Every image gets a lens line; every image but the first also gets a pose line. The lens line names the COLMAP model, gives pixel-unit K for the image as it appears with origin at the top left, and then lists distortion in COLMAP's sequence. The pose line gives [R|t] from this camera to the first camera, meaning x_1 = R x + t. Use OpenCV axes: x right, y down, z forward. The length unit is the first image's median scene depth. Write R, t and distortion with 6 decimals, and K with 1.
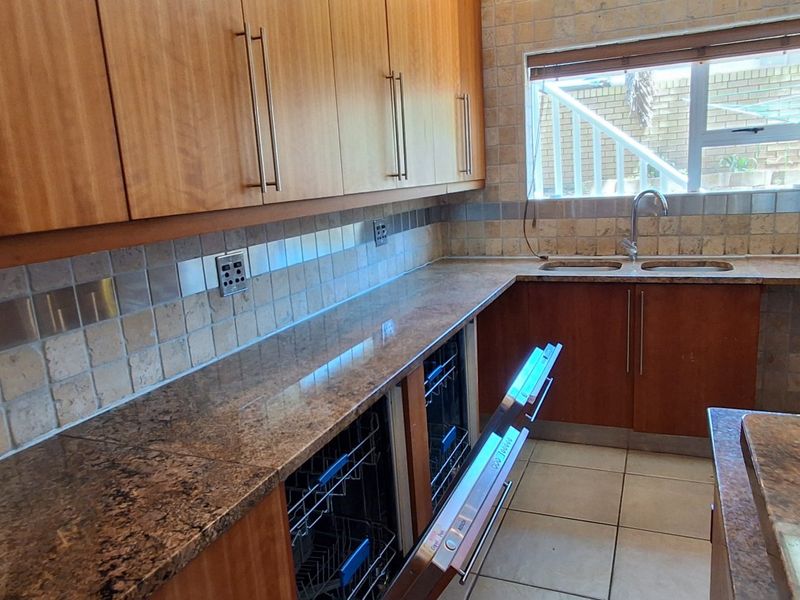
lens RADIAL K [[600.0, 0, 399.0], [0, 600.0, 300.4], [0, 0, 1]] dist [-0.011734, 0.021875]
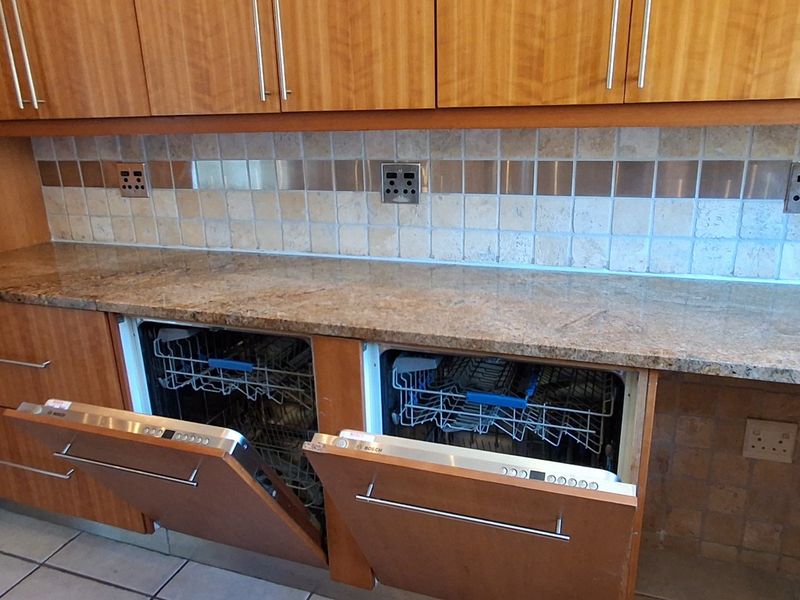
lens RADIAL K [[600.0, 0, 399.0], [0, 600.0, 301.7], [0, 0, 1]] dist [-0.011734, 0.021875]
pose [[0.062644, 0.367825, -0.927783, 0.909808], [-0.180585, 0.918442, 0.351928, -0.273698], [0.981562, 0.145497, 0.123959, 1.173644]]
